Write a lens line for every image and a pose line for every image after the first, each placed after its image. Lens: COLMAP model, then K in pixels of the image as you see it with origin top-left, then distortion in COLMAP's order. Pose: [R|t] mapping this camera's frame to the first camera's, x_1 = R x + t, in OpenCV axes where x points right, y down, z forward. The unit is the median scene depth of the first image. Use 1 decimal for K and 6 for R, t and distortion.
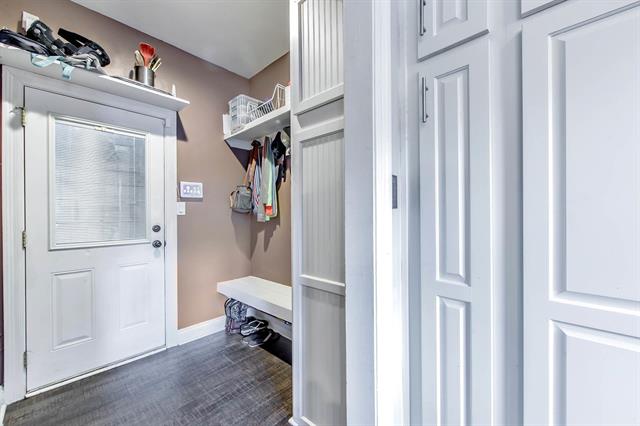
lens RADIAL K [[252.2, 0, 317.9], [0, 252.2, 214.8], [0, 0, 1]] dist [0.001119, -0.000337]
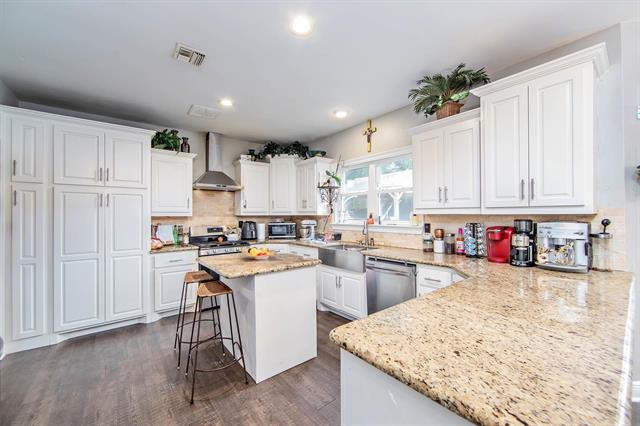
lens RADIAL K [[252.2, 0, 320.6], [0, 252.2, 214.3], [0, 0, 1]] dist [0.001119, -0.000337]
pose [[0.144127, 0.008455, 0.989523, -2.042698], [0.002462, 0.999957, -0.008902, -0.241916], [-0.989556, 0.003720, 0.144100, -3.032161]]
